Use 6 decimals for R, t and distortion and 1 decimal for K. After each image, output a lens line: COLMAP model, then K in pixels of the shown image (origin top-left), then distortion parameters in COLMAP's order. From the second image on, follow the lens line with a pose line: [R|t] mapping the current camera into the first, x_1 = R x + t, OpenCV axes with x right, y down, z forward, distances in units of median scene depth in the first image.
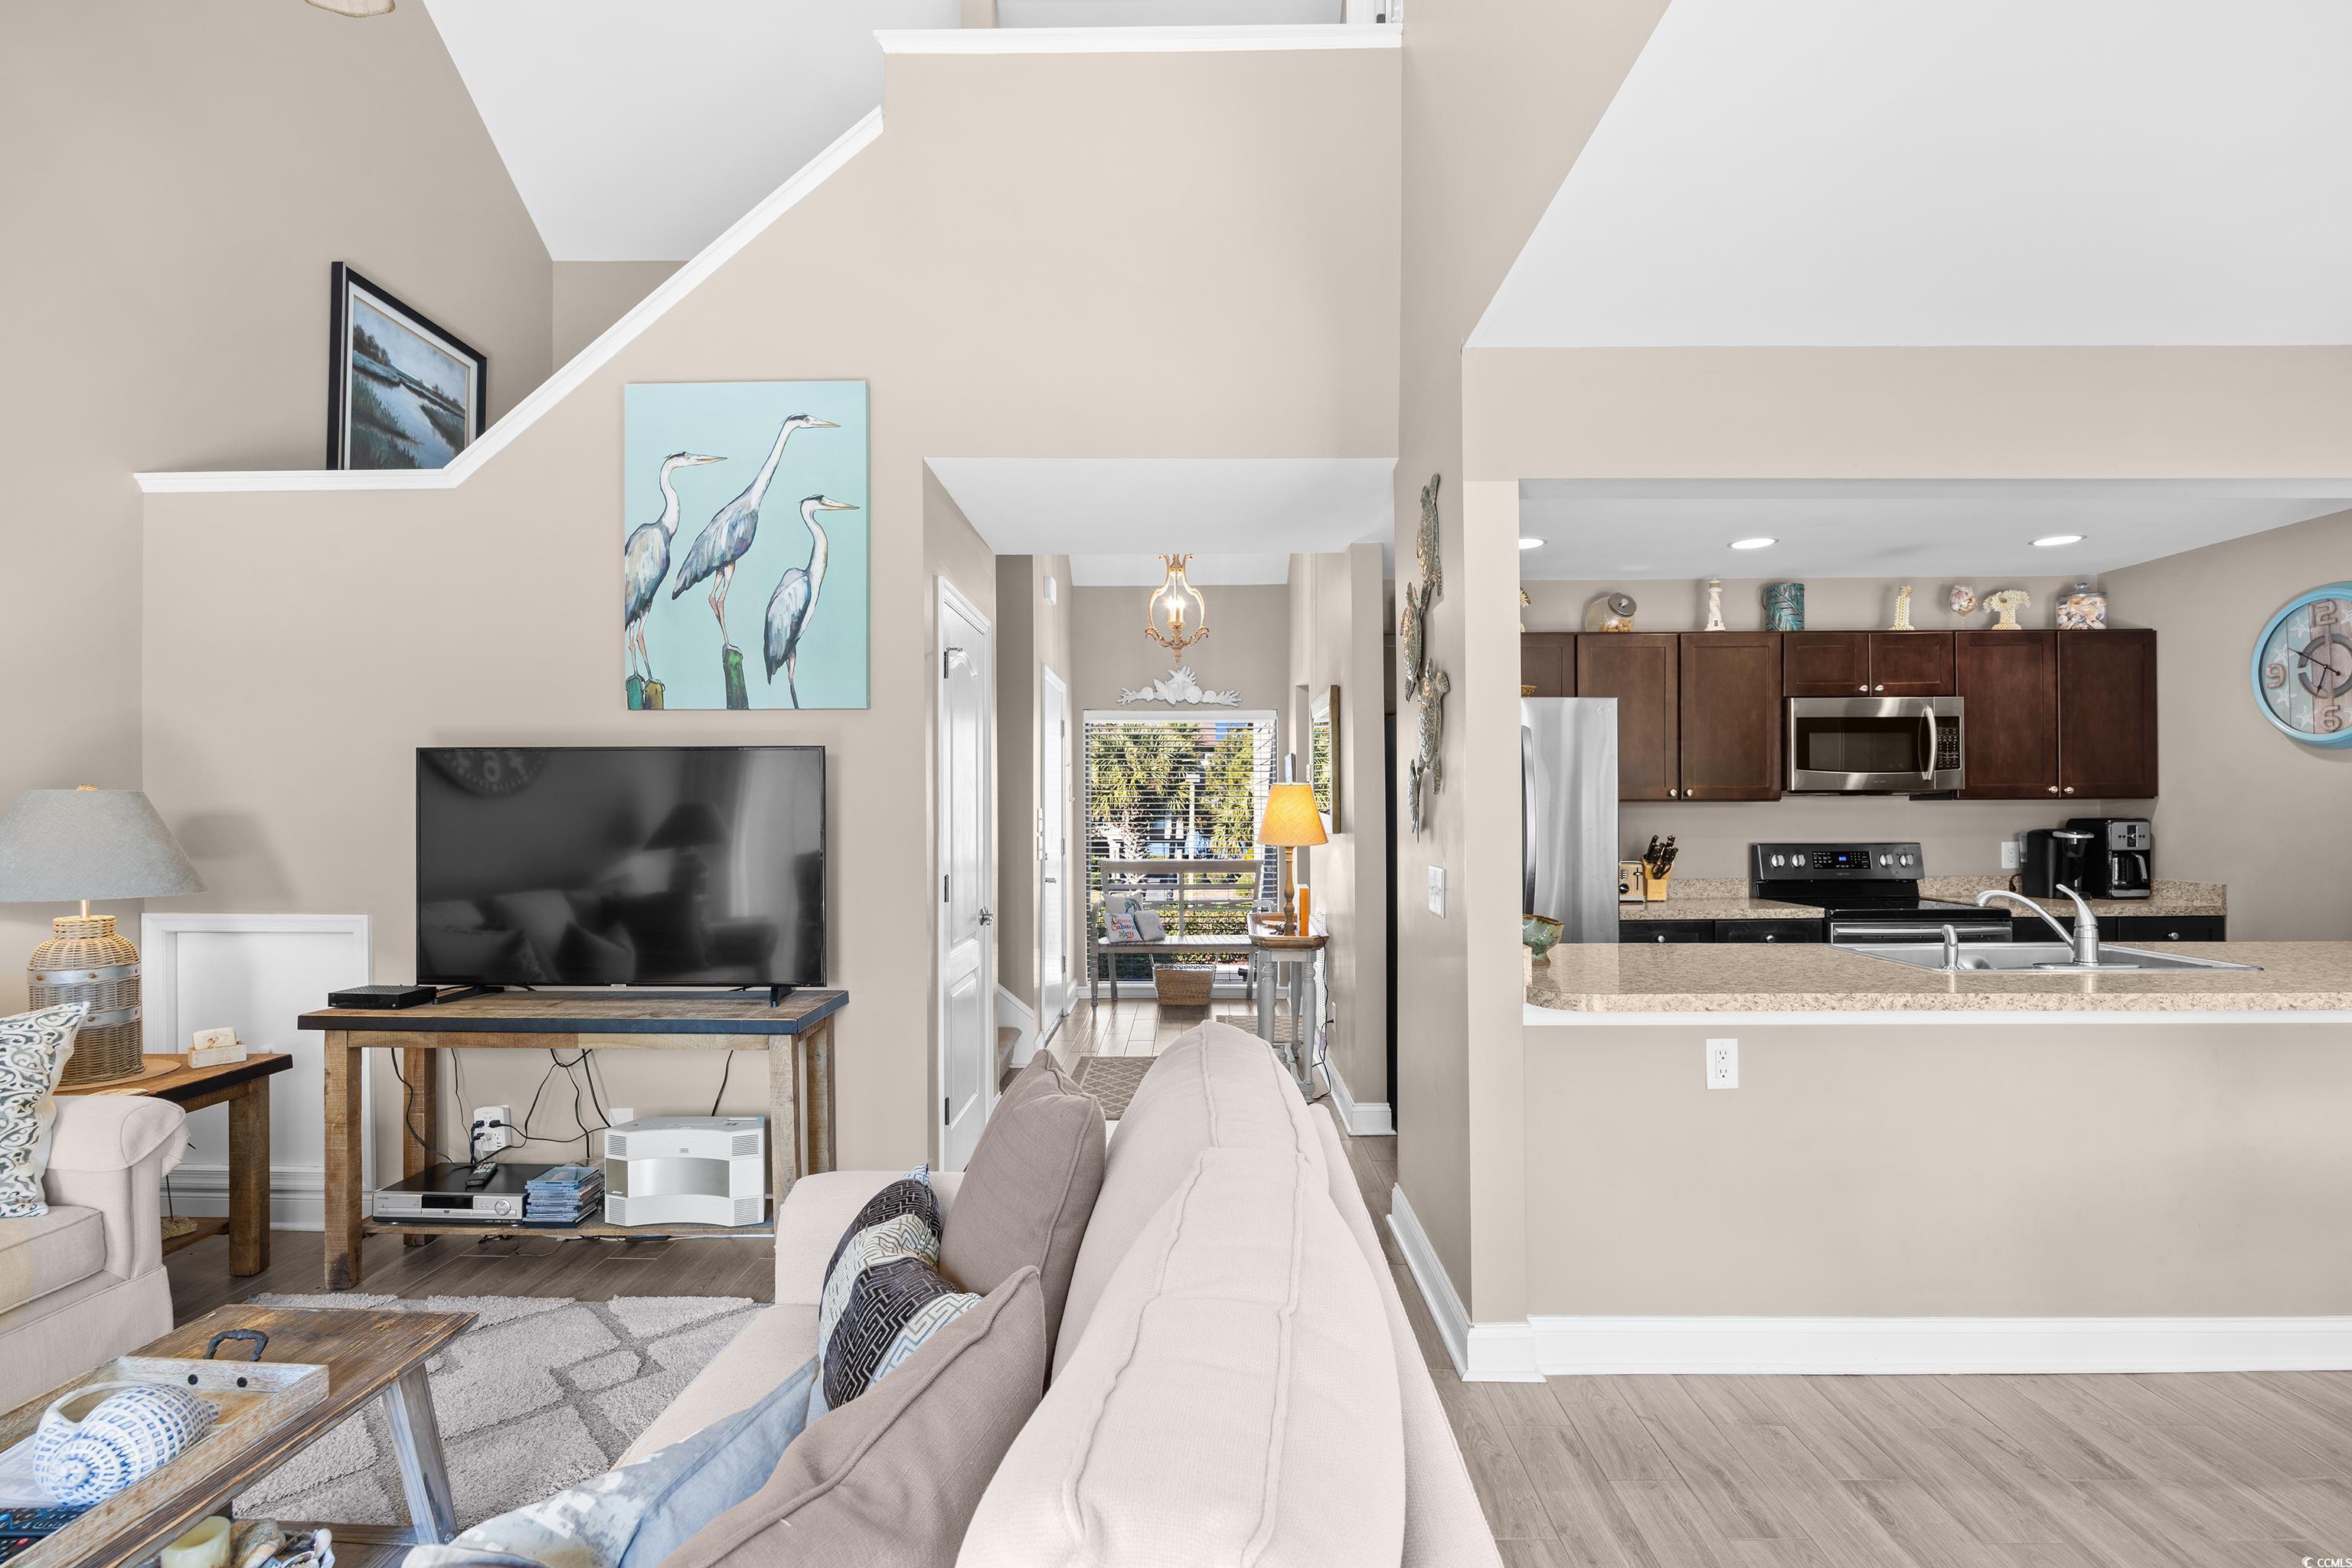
lens RADIAL K [[1104.2, 0, 1176.3], [0, 1104.2, 803.6], [0, 0, 1]] dist [-0.014214, 0.000194]
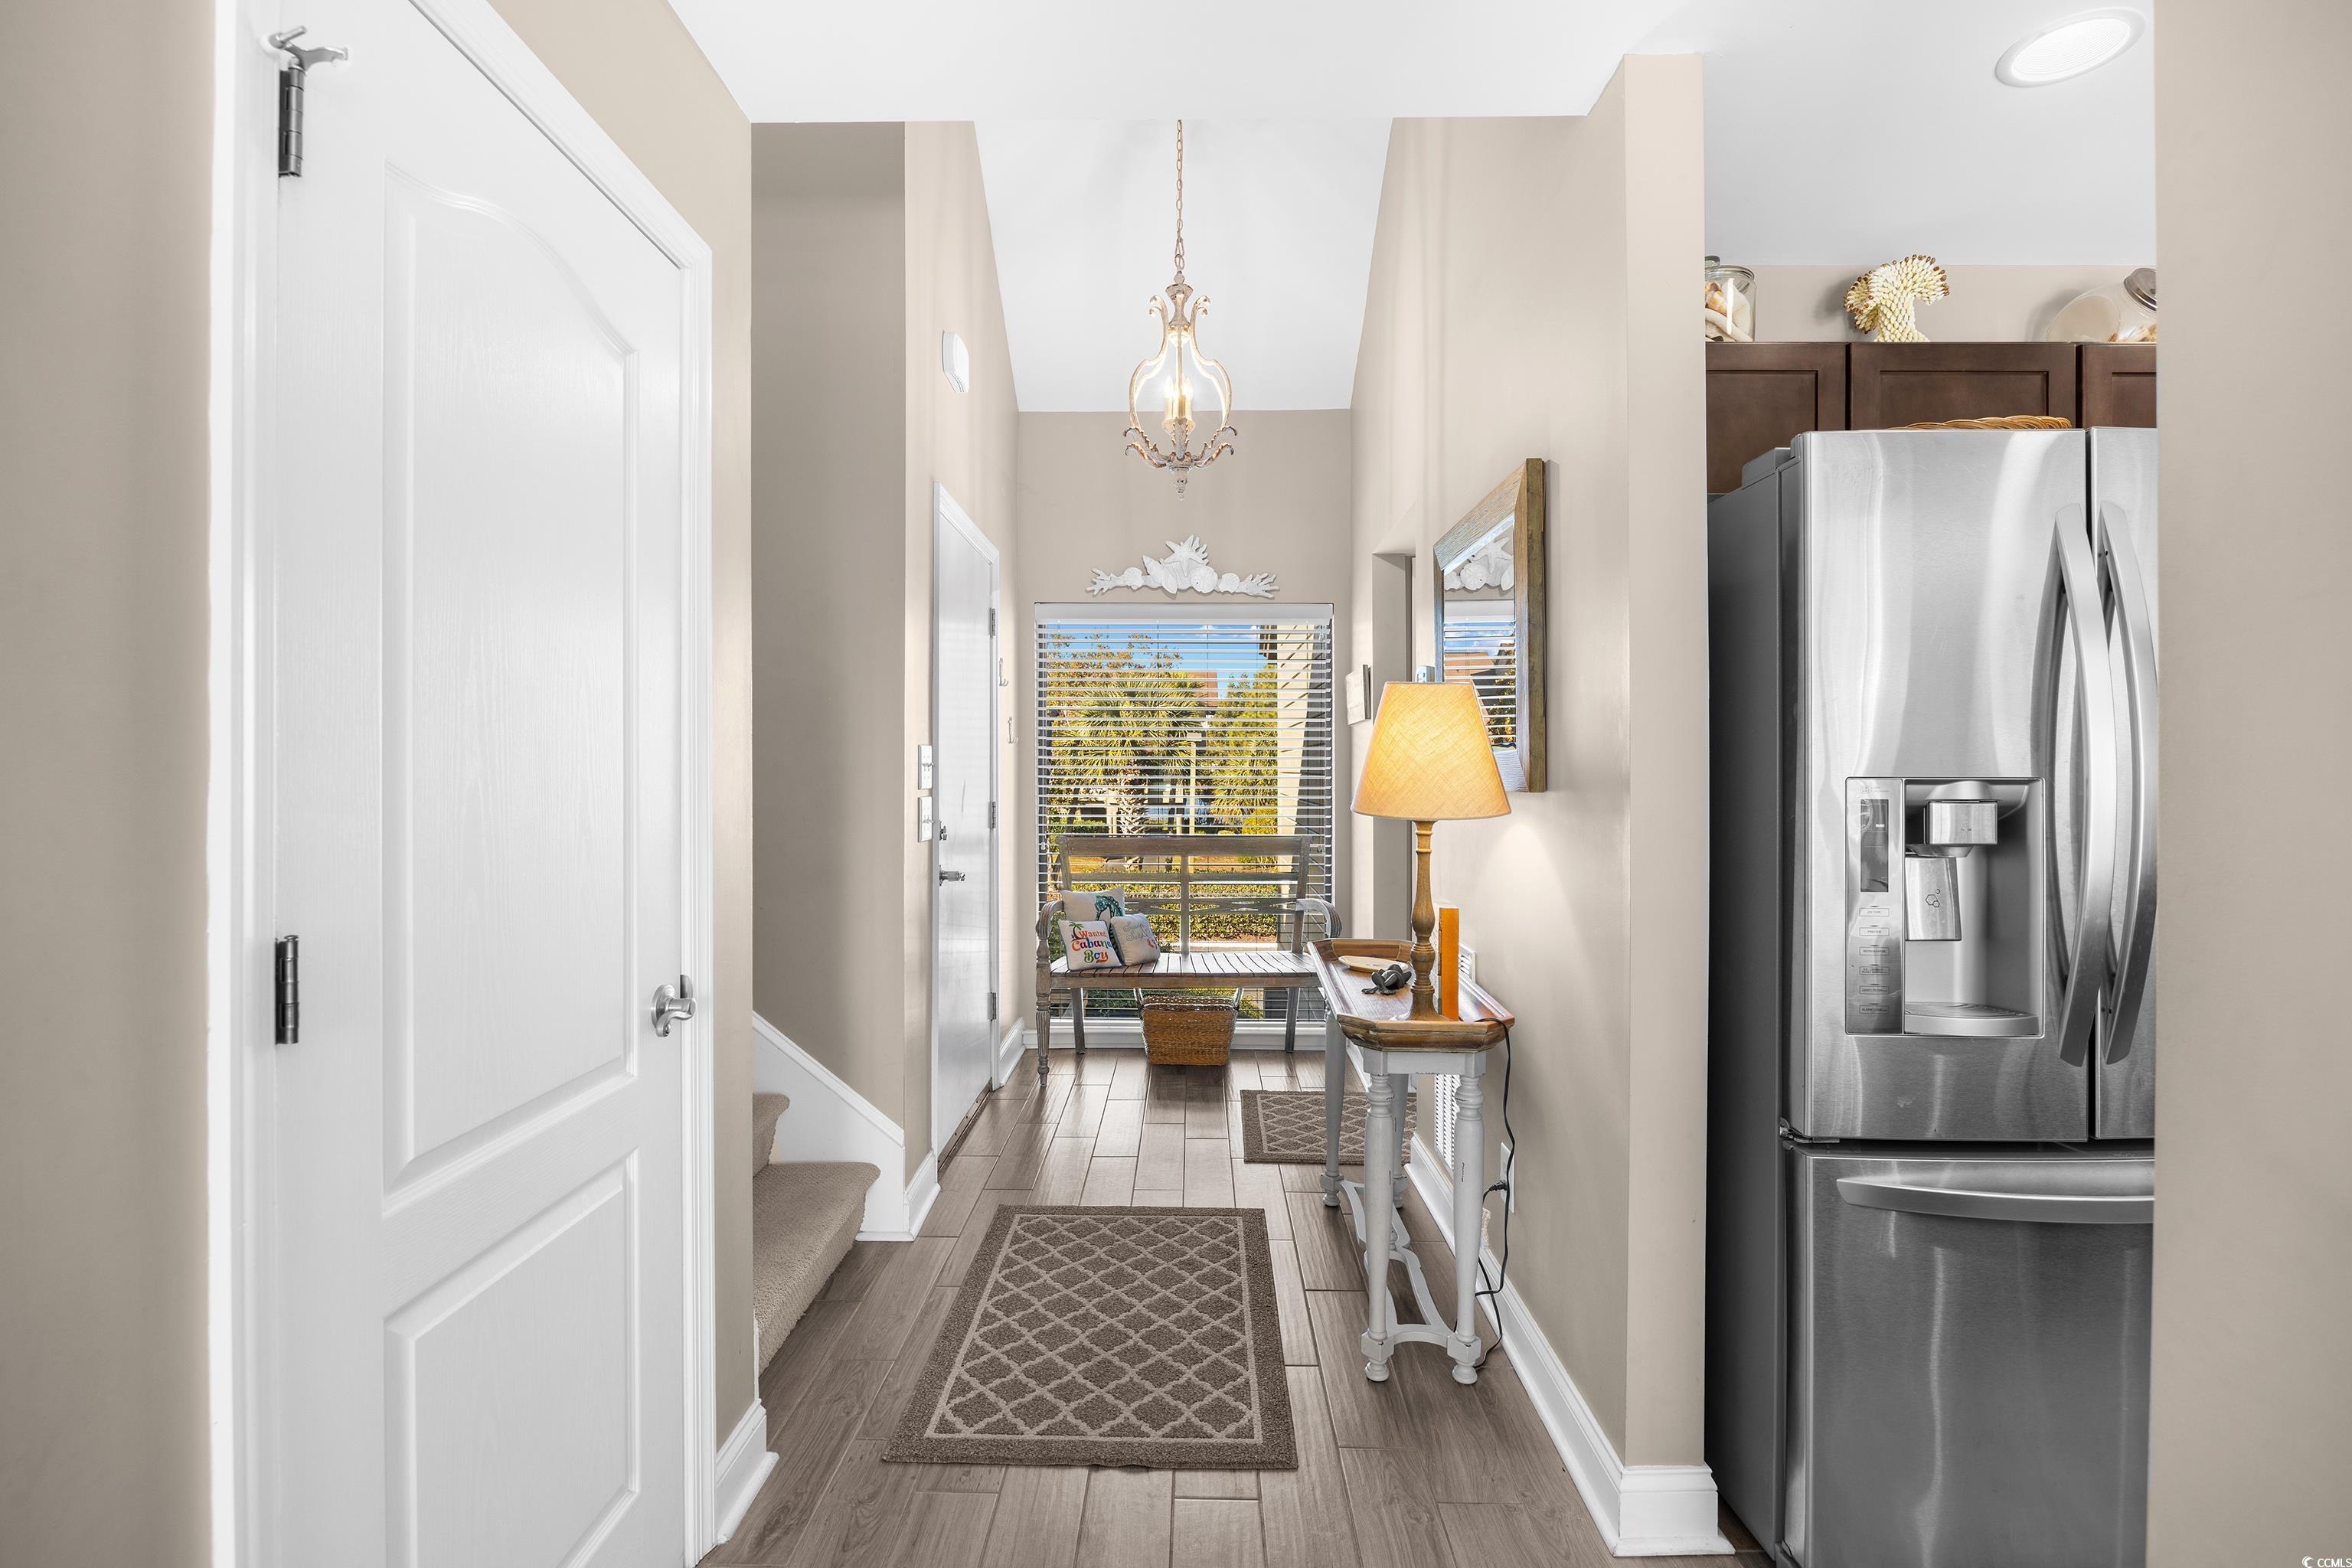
lens RADIAL K [[1098.3, 0, 1178.0], [0, 1098.3, 773.8], [0, 0, 1]] dist [-0.014281, 0.000973]
pose [[0.999992, 0.003304, 0.002196, -0.001121], [-0.003315, 0.999981, 0.005220, 0.013118], [-0.002179, -0.005227, 0.999984, 0.393747]]
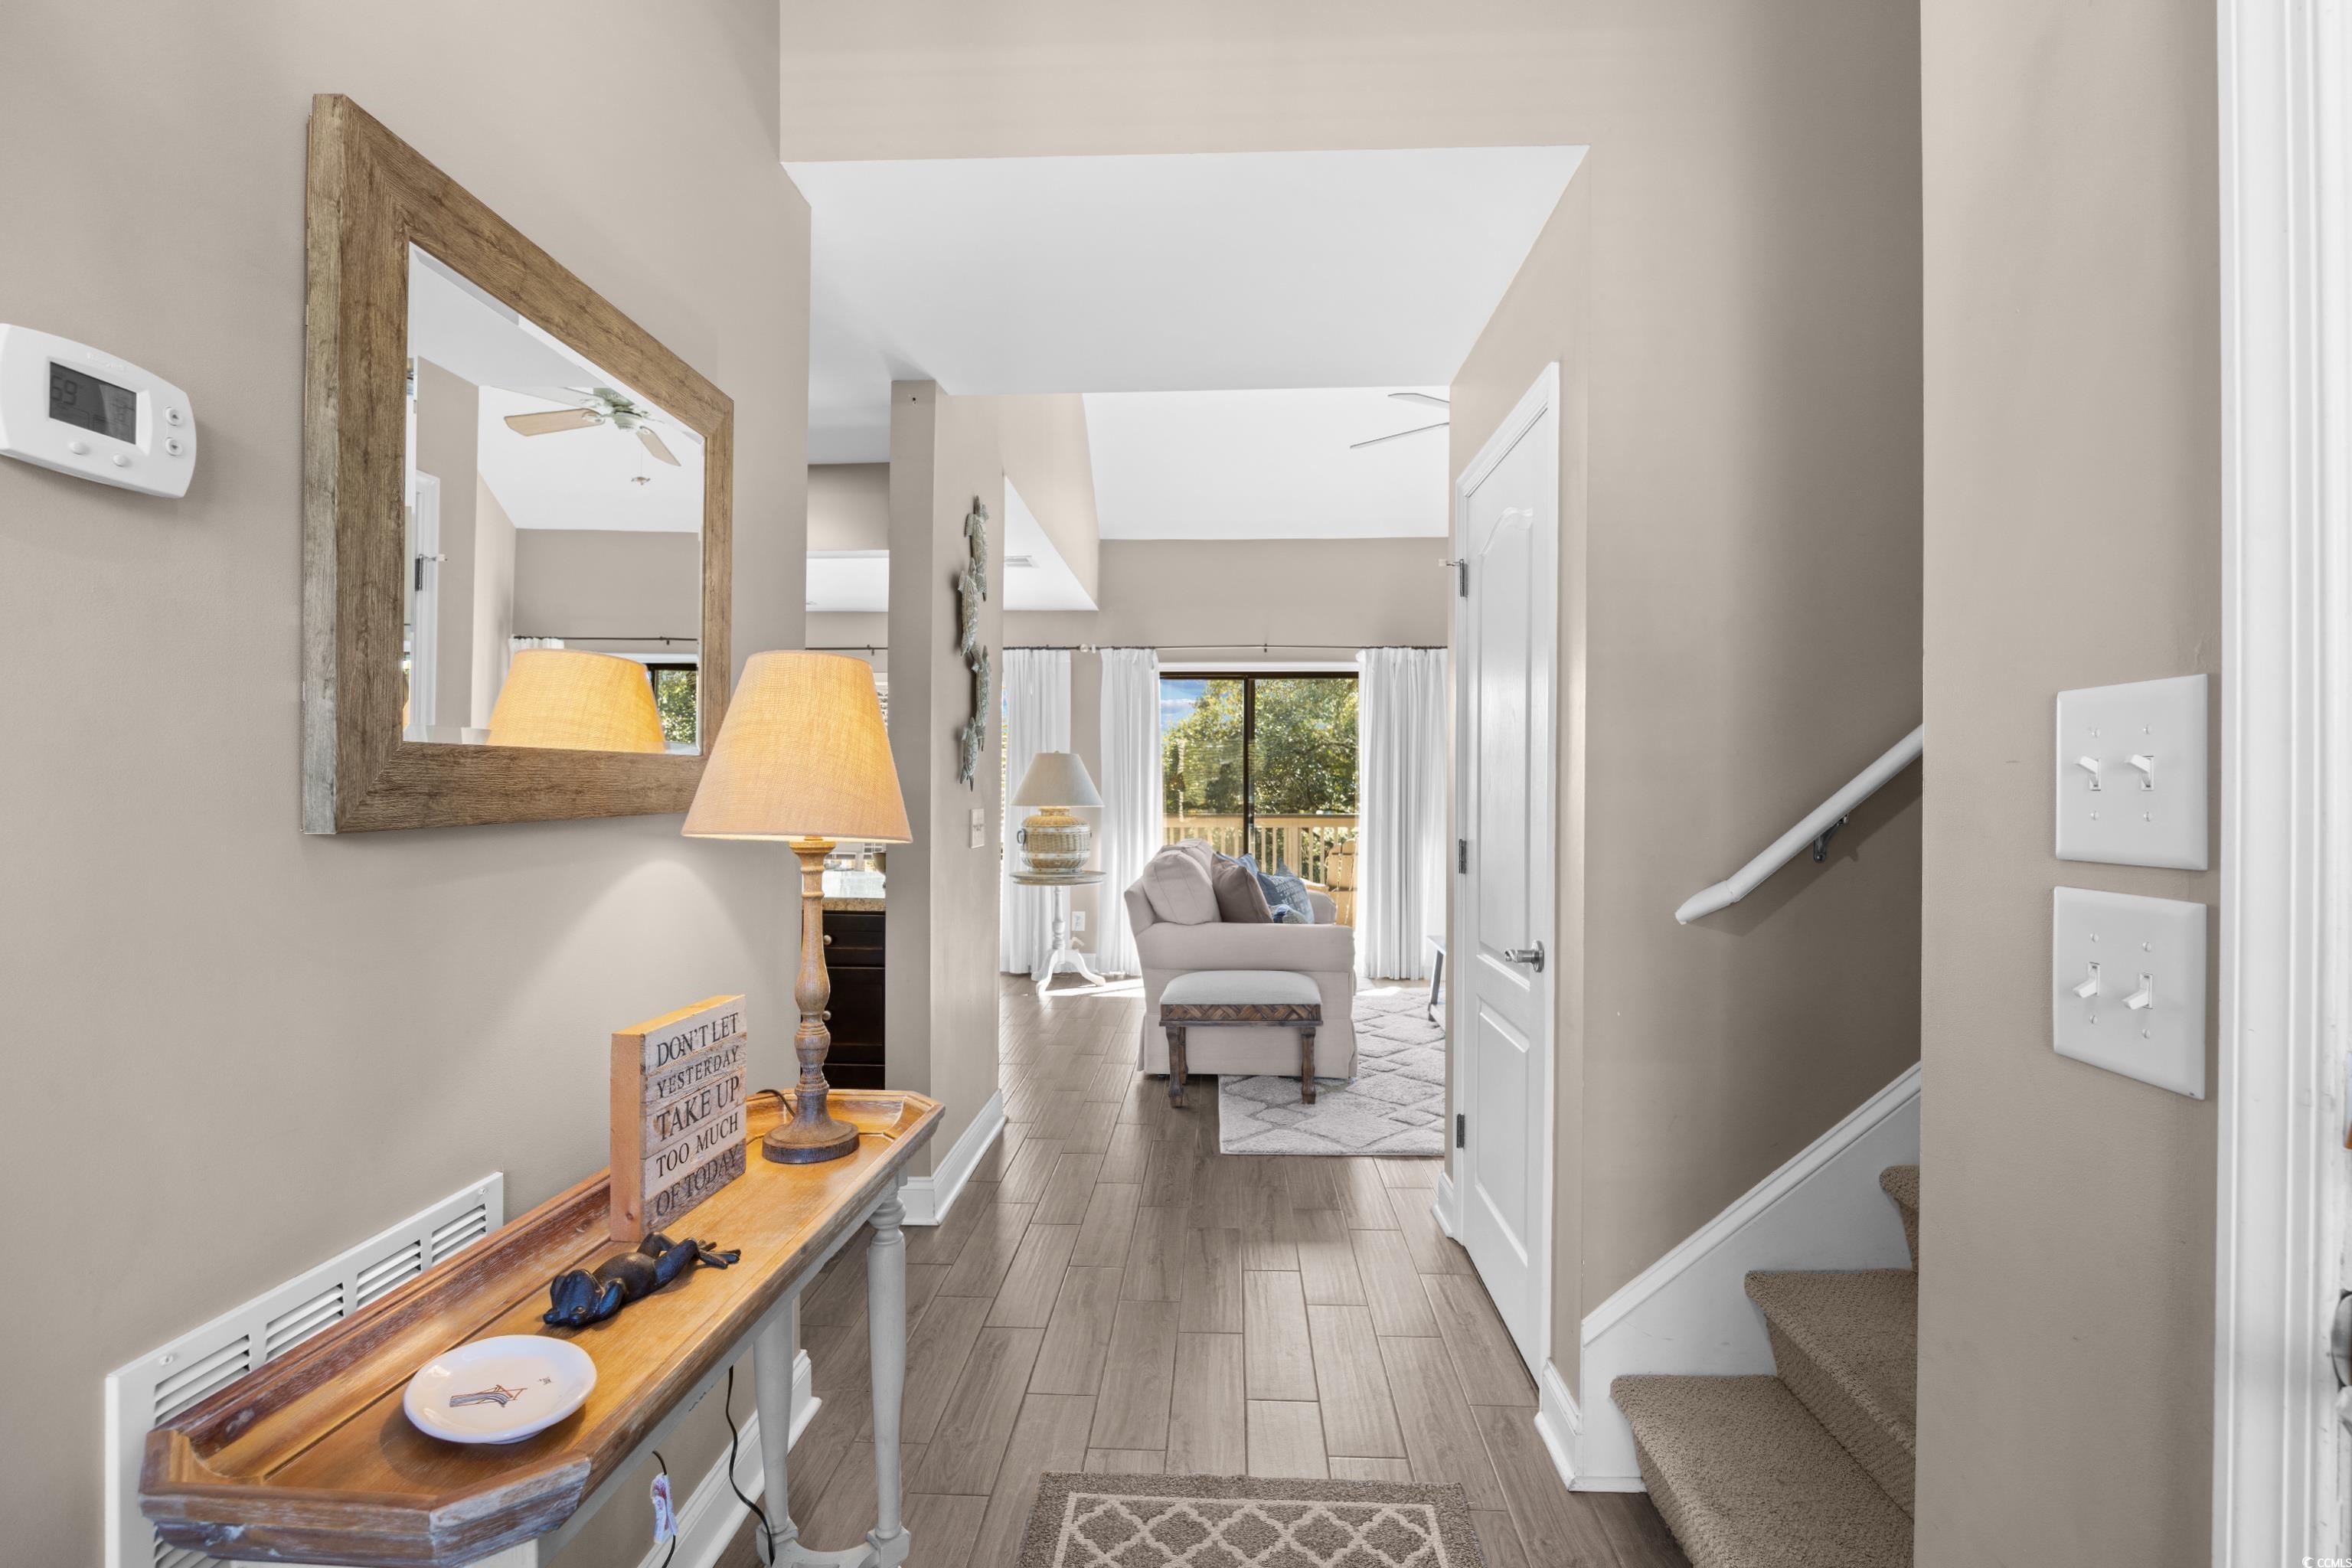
lens RADIAL K [[1120.1, 0, 1176.0], [0, 1120.1, 784.0], [0, 0, 1]] dist [0.000319, 0.000206]
pose [[-0.999617, -0.000543, 0.027653, -0.011767], [-0.000655, 0.999992, -0.004037, 0.014480], [-0.027650, -0.004054, -0.999609, 0.956370]]
